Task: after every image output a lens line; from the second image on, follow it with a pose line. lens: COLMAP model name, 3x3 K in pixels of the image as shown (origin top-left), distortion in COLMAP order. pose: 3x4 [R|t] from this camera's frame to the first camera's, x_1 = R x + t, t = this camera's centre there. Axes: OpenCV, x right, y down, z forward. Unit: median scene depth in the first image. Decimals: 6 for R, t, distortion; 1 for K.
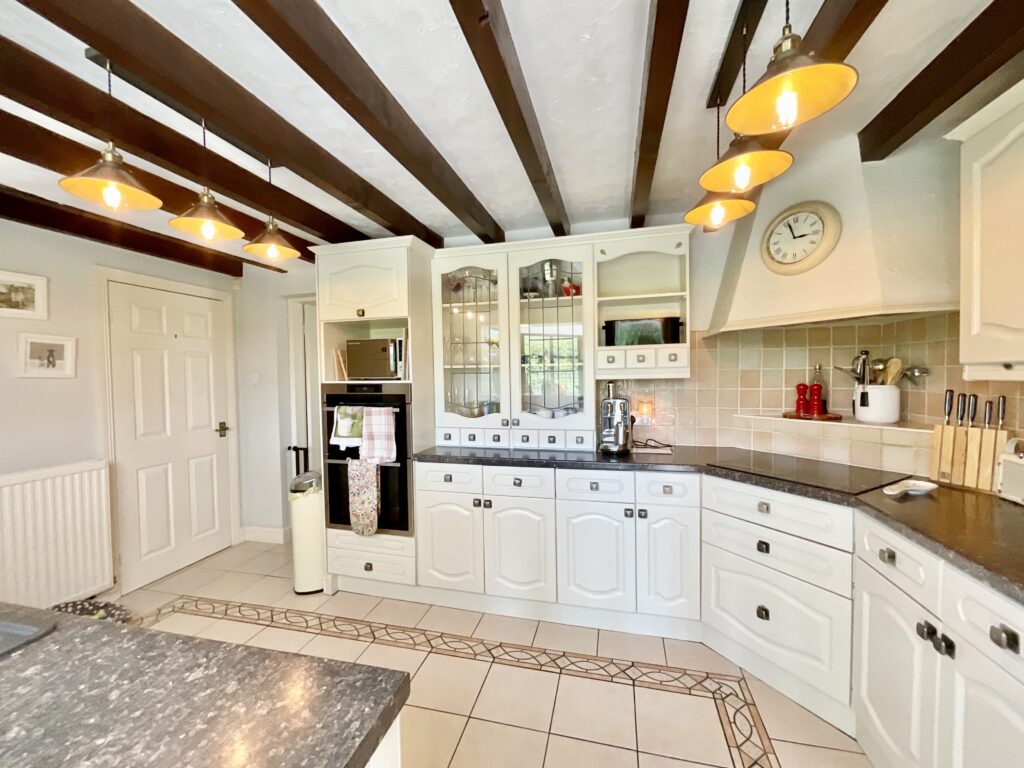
lens RADIAL K [[417.3, 0, 511.5], [0, 417.3, 383.6], [0, 0, 1]] dist [-0.002301, -0.000169]
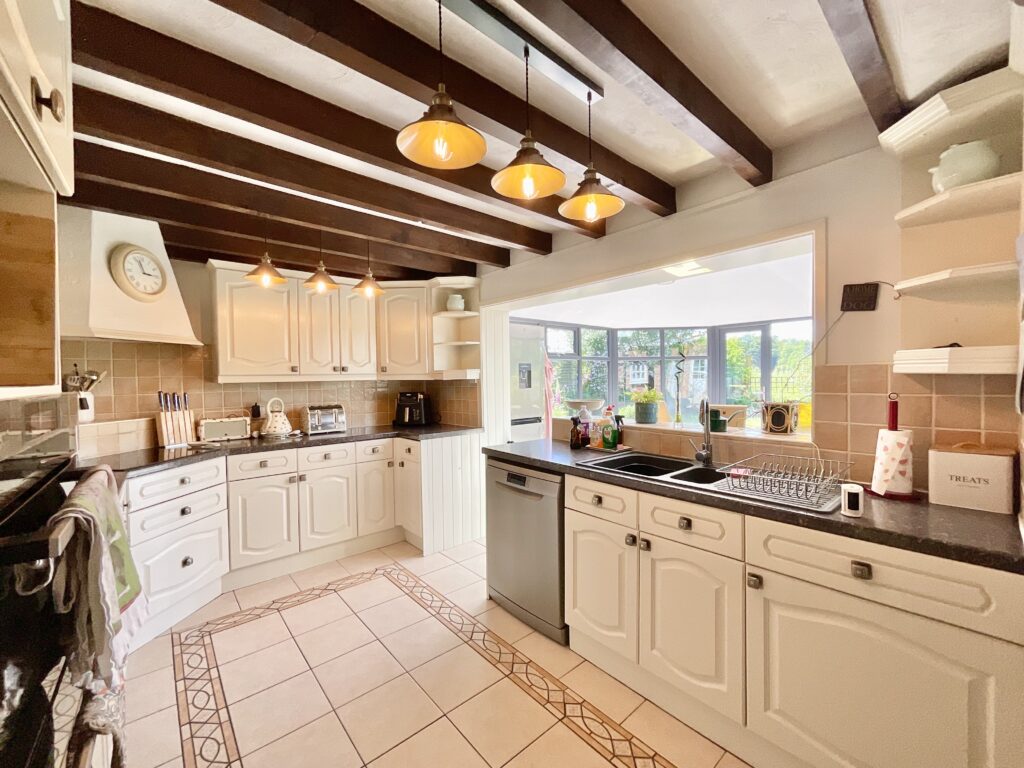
lens RADIAL K [[417.3, 0, 512.5], [0, 417.3, 383.2], [0, 0, 1]] dist [-0.002301, -0.000169]
pose [[-0.821122, 0.016856, 0.570504, -0.969017], [0.040991, 0.998724, 0.029491, -0.009765], [-0.569279, 0.047601, -0.820765, 1.421449]]
